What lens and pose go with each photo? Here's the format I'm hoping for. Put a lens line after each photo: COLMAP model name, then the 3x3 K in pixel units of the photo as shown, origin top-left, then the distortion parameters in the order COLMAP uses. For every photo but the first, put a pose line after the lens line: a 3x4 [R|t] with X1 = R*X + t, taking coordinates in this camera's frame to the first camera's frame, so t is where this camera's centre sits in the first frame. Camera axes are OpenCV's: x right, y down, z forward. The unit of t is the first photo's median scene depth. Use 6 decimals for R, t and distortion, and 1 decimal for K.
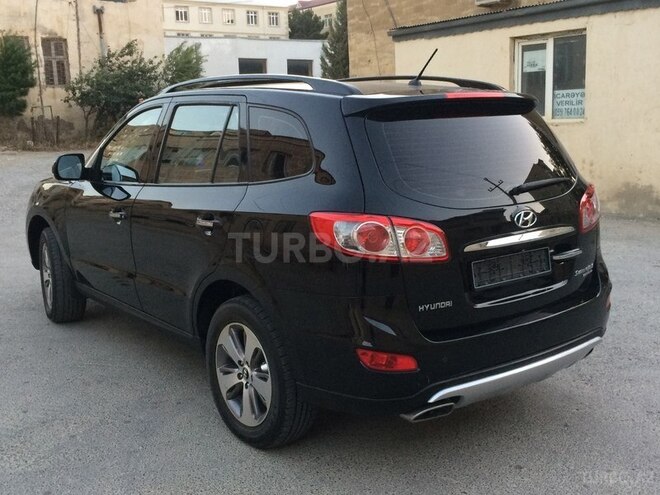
lens RADIAL K [[752.3, 0, 330.1], [0, 752.3, 249.5], [0, 0, 1]] dist [-0.009012, 0.000000]
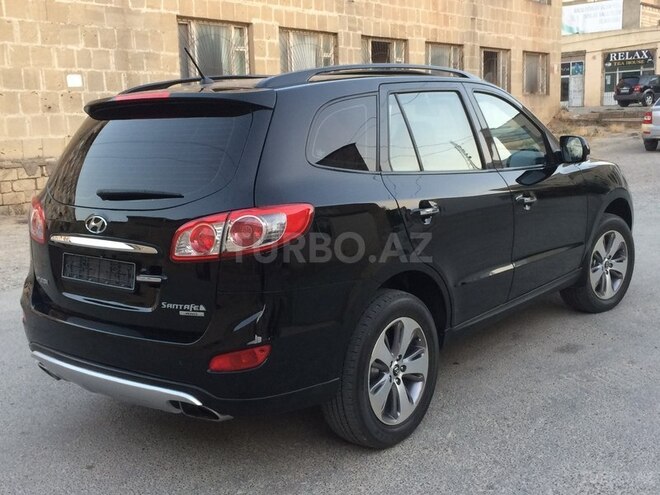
lens RADIAL K [[770.3, 0, 330.0], [0, 770.3, 246.0], [0, 0, 1]] dist [0.011306, 0.000000]
pose [[0.239105, 0.179150, -0.954324, 1.271474], [-0.142737, 0.978640, 0.147952, -0.201632], [0.960445, 0.100841, 0.259569, 1.018036]]
